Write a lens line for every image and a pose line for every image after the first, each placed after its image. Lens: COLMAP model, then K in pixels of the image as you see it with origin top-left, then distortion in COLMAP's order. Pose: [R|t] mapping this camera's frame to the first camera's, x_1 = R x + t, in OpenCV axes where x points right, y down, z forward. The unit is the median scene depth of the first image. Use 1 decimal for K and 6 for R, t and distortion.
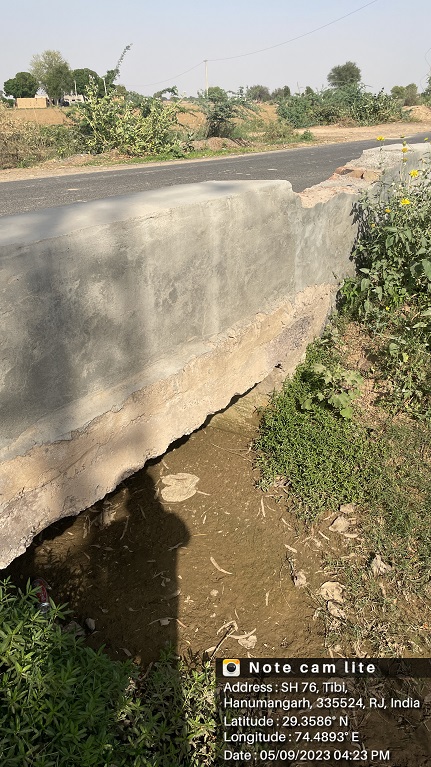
lens RADIAL K [[578.8, 0, 214.4], [0, 578.8, 377.4], [0, 0, 1]] dist [0.093138, -0.116017]
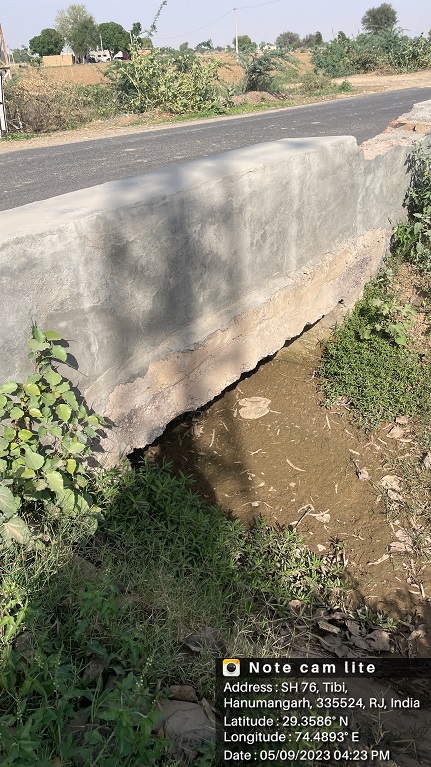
lens RADIAL K [[578.8, 0, 214.4], [0, 578.8, 377.4], [0, 0, 1]] dist [0.093138, -0.116017]
pose [[0.998574, -0.010331, -0.052378, -0.080841], [0.013789, 0.997718, 0.066098, 0.050449], [0.051576, -0.066726, 0.996437, -0.173948]]
